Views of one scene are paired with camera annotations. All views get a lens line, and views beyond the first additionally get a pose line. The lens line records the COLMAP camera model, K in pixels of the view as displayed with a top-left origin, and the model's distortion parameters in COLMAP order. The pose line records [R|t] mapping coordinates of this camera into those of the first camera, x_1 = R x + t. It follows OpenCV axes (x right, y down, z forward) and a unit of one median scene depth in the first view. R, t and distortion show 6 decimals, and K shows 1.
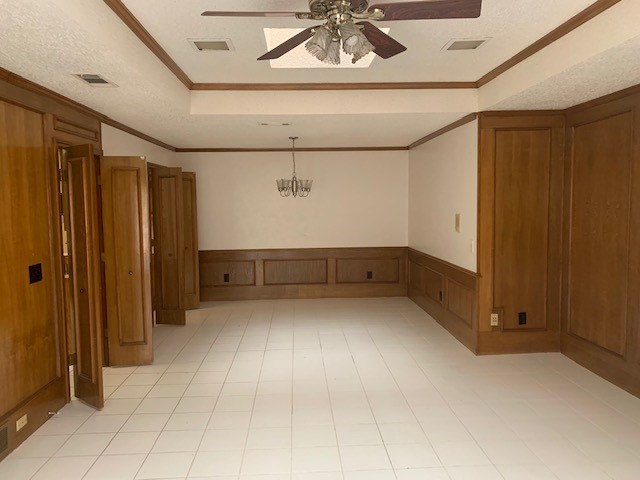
lens RADIAL K [[487.7, 0, 318.5], [0, 487.7, 243.3], [0, 0, 1]] dist [0.050602, -0.068286]
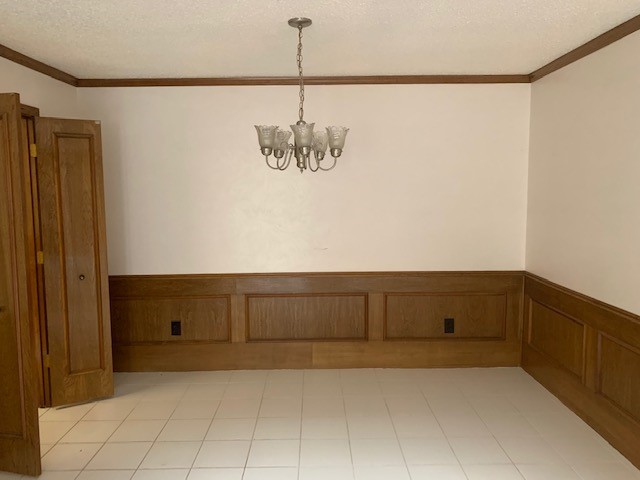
lens RADIAL K [[487.7, 0, 319.0], [0, 487.7, 234.1], [0, 0, 1]] dist [0.050602, -0.068286]
pose [[0.999718, 0.006083, -0.022962, -0.022331], [-0.005517, 0.999681, 0.024633, -0.044031], [0.023105, -0.024499, 0.999433, 0.477629]]
